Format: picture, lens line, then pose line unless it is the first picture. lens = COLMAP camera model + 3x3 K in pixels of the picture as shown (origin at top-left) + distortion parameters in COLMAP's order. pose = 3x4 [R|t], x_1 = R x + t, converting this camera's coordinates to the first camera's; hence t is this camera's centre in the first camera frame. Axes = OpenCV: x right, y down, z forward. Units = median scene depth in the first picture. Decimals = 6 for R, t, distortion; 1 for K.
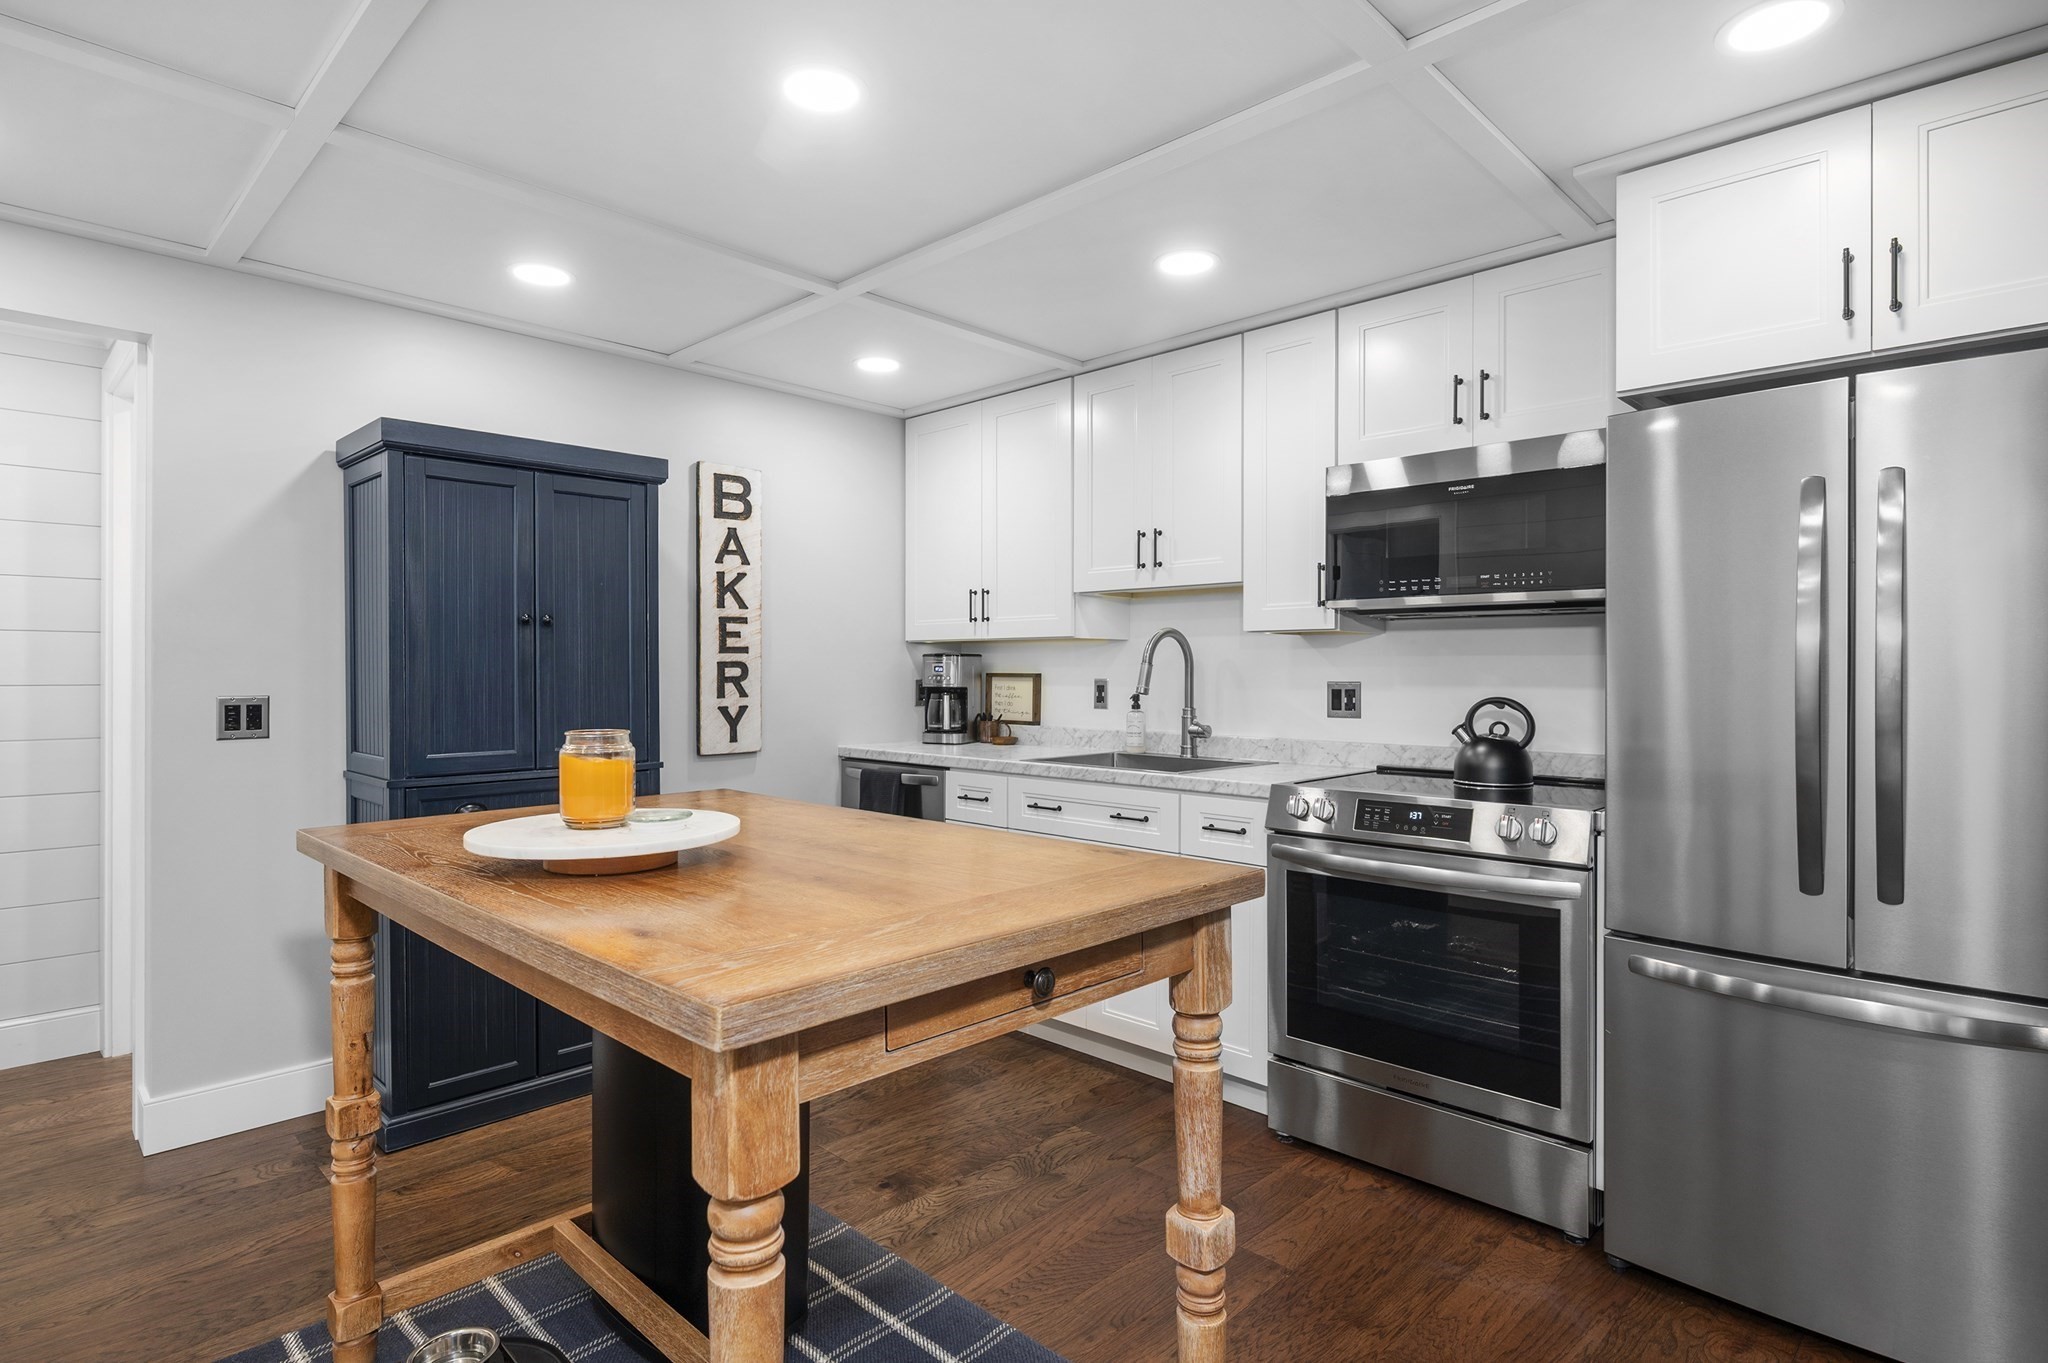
lens RADIAL K [[1053.6, 0, 1014.9], [0, 1053.6, 676.7], [0, 0, 1]] dist [-0.000063, 0.000794]
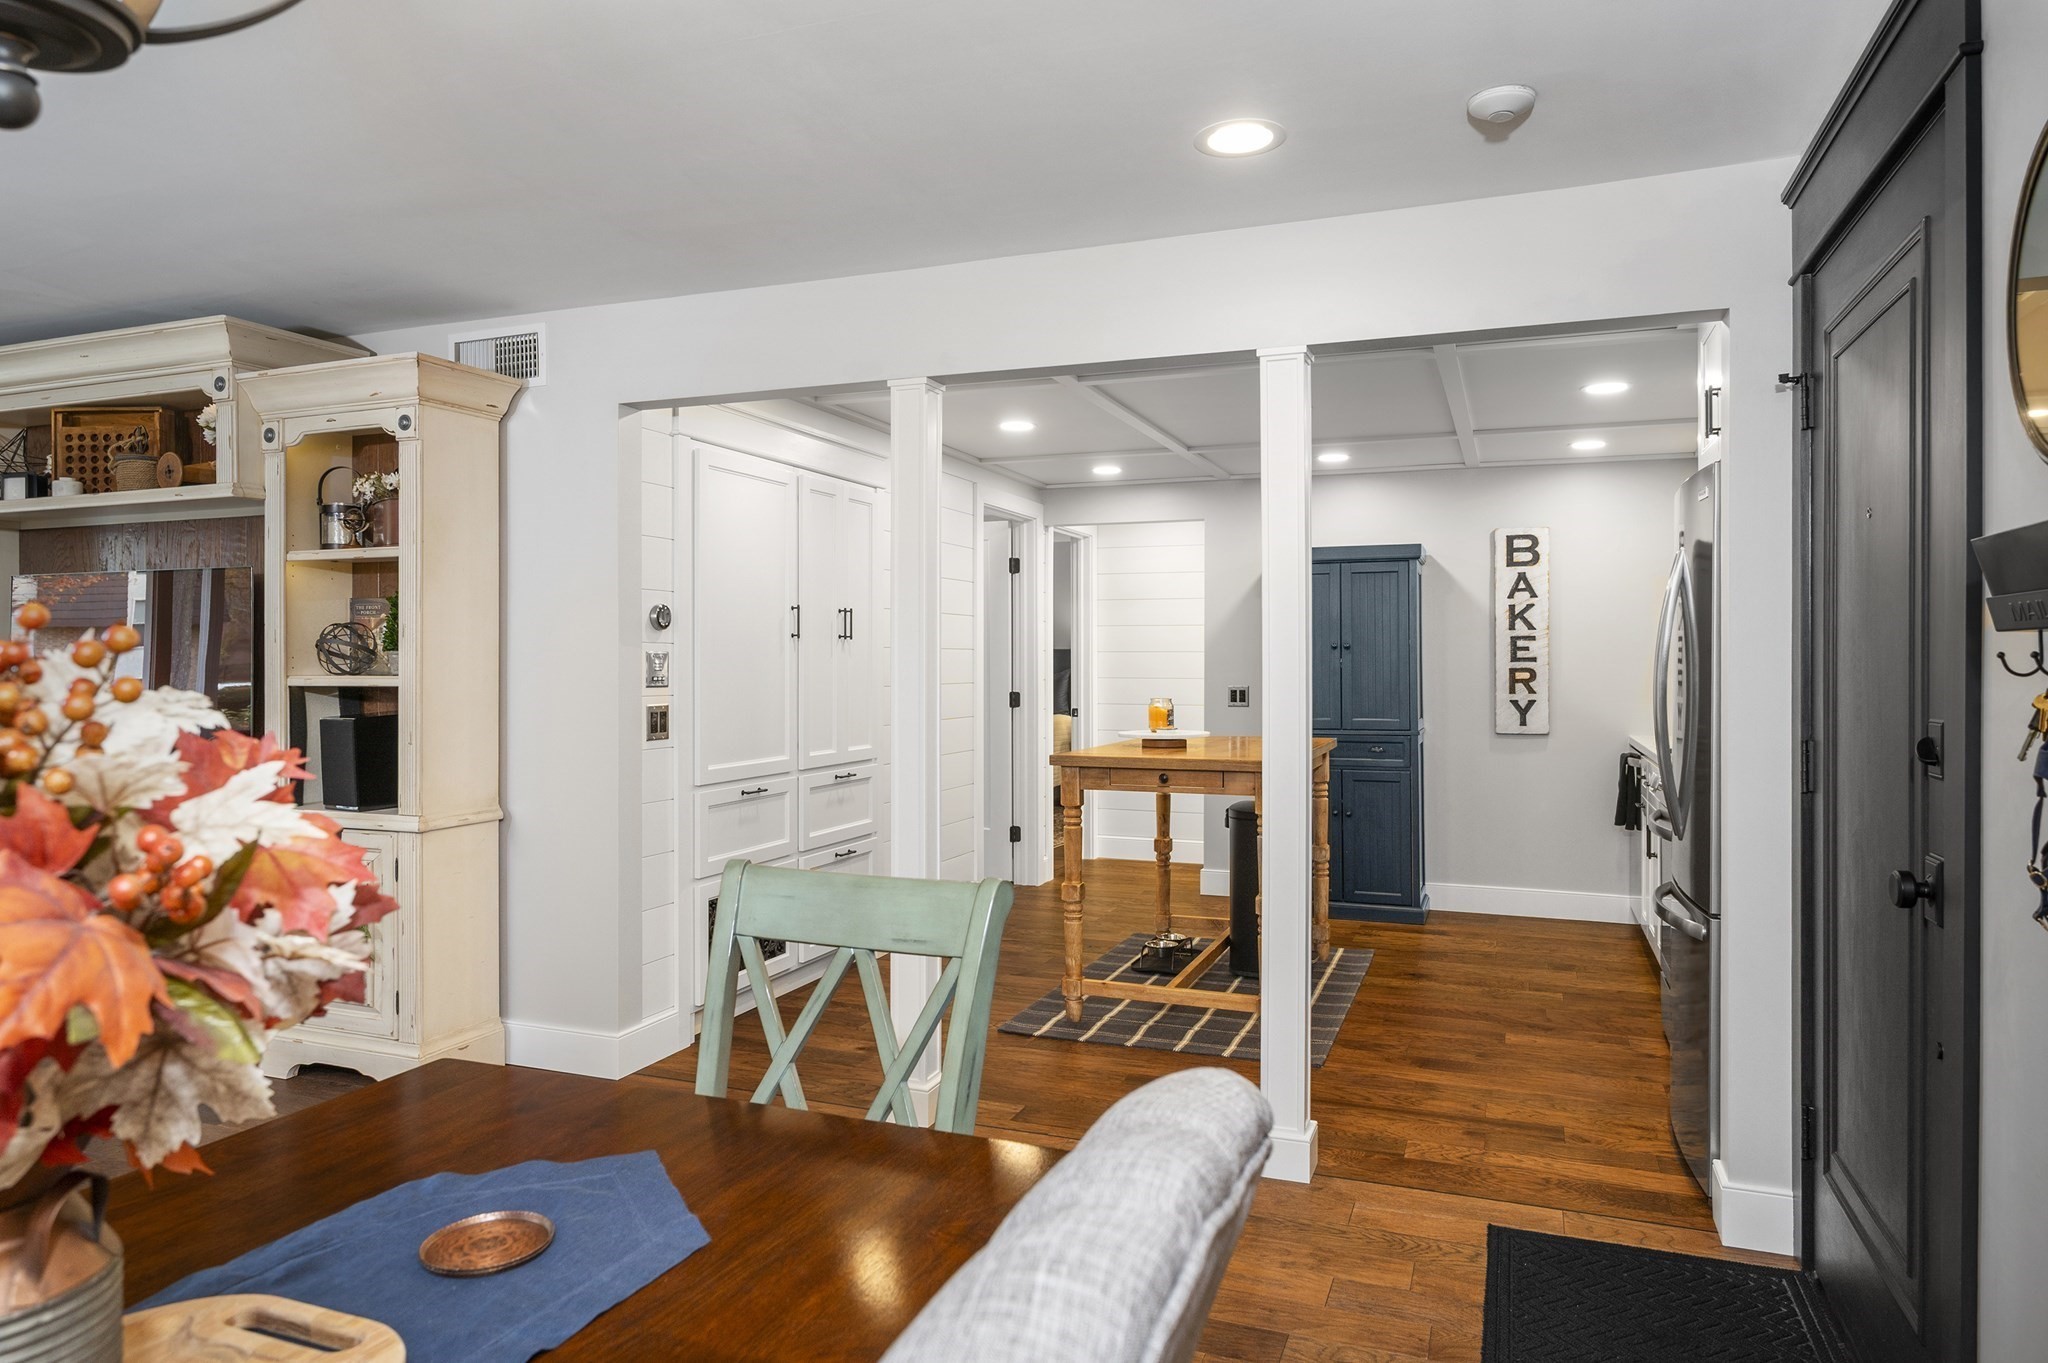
lens RADIAL K [[1271.8, 0, 1015.9], [0, 1271.8, 666.1], [0, 0, 1]] dist [-0.006196, -0.001026]
pose [[0.396151, 0.004002, -0.918177, 1.034689], [-0.006348, 0.999979, 0.001620, -0.015766], [0.918163, 0.005187, 0.396168, -0.288427]]
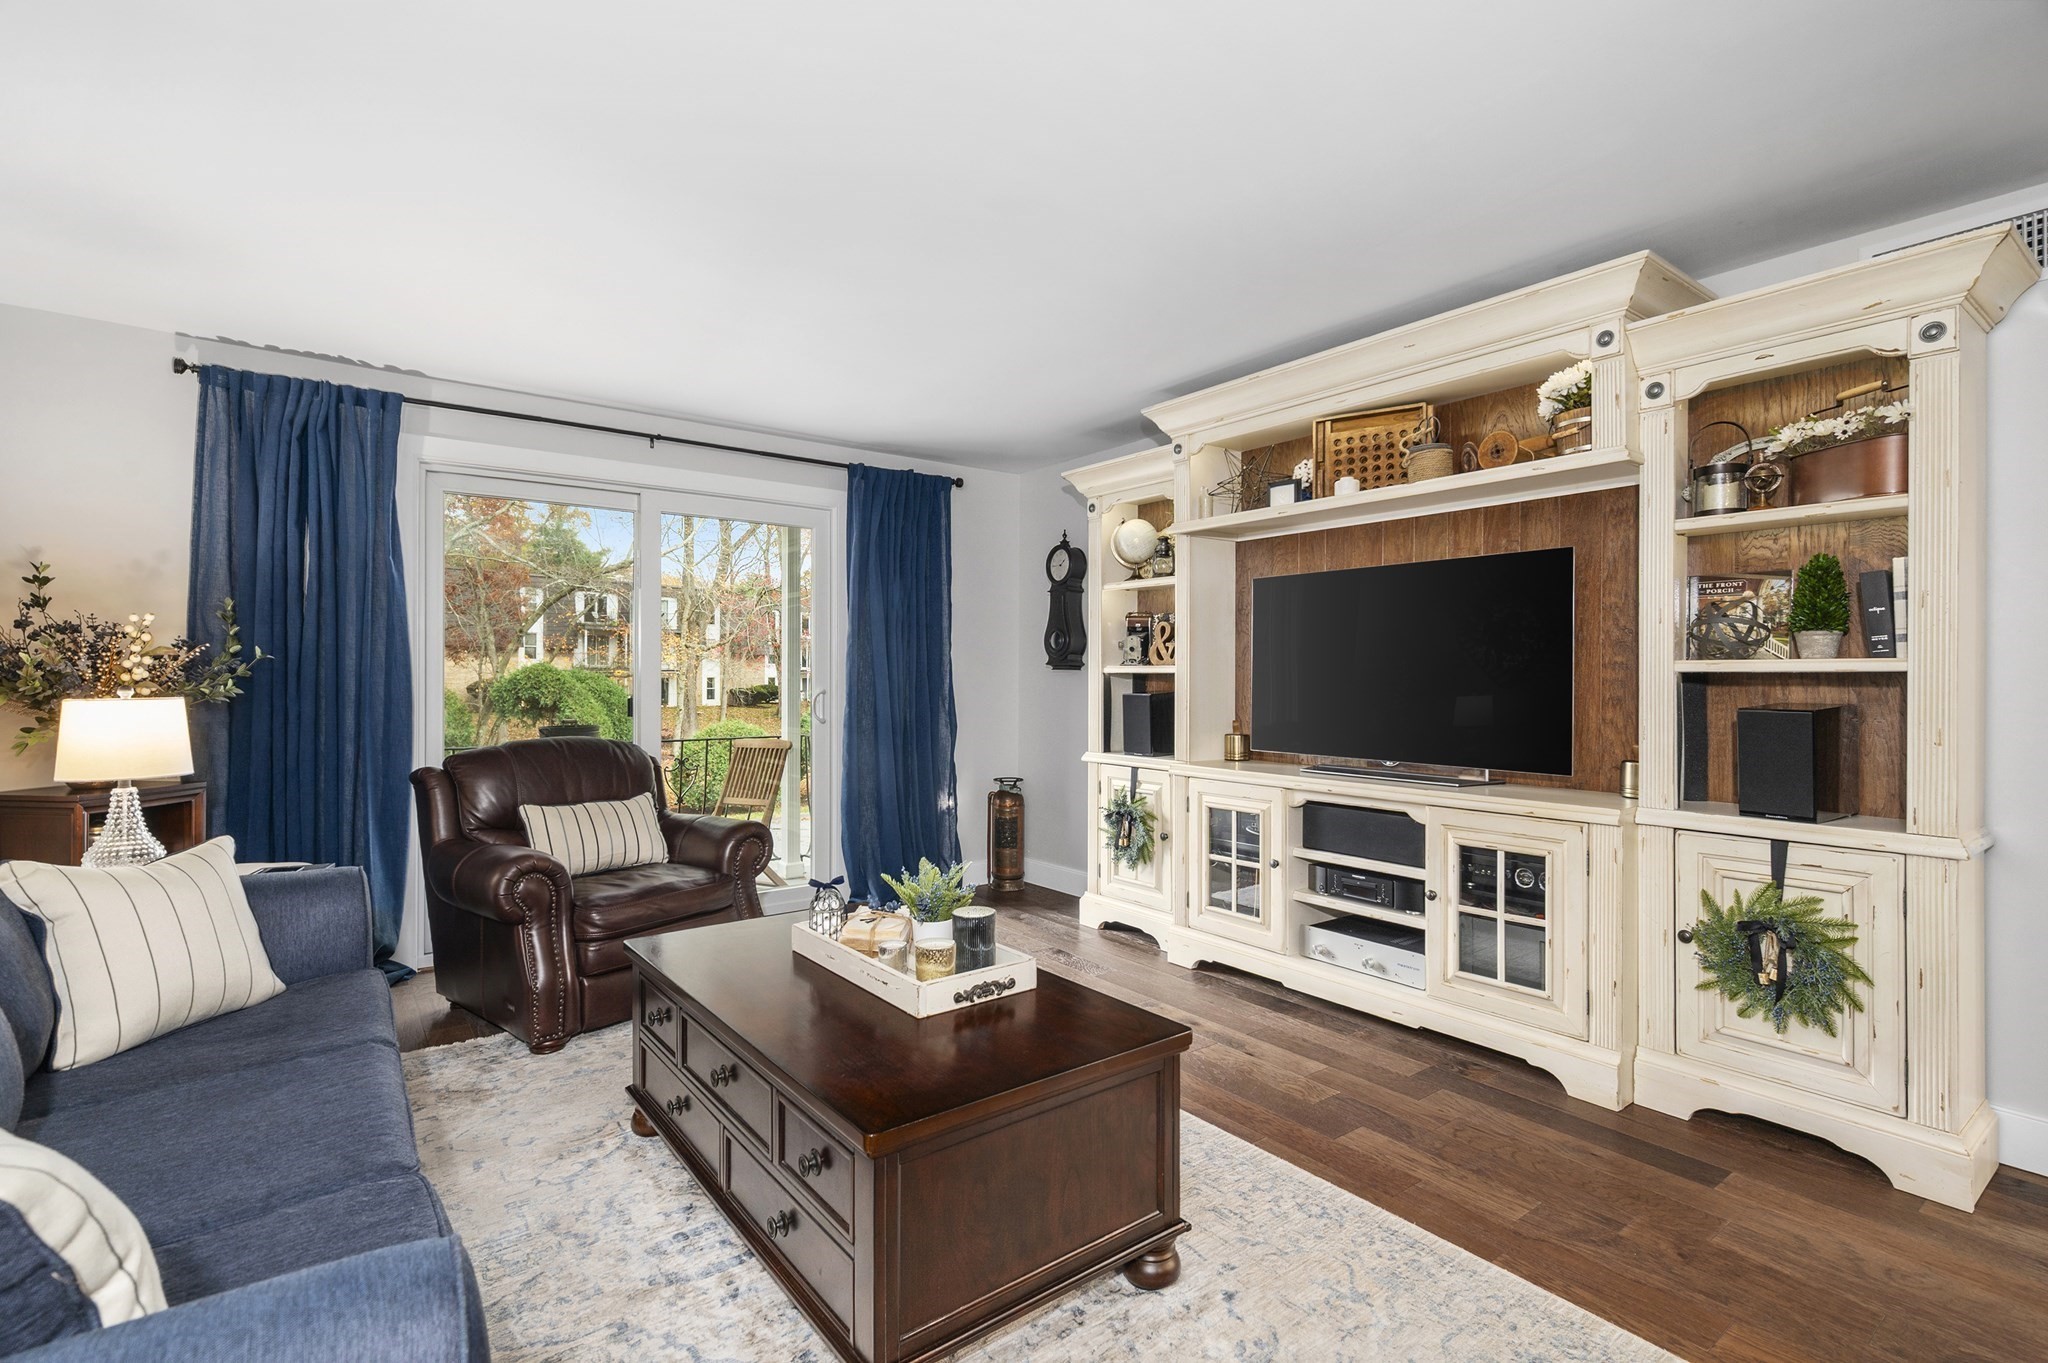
lens RADIAL K [[951.4, 0, 1018.6], [0, 951.4, 673.2], [0, 0, 1]] dist [0.015159, 0.000089]
pose [[-0.142435, -0.002674, -0.989801, 0.594164], [-0.011588, 0.999932, -0.001034, 0.014610], [0.989736, 0.011322, -0.142456, -0.805841]]
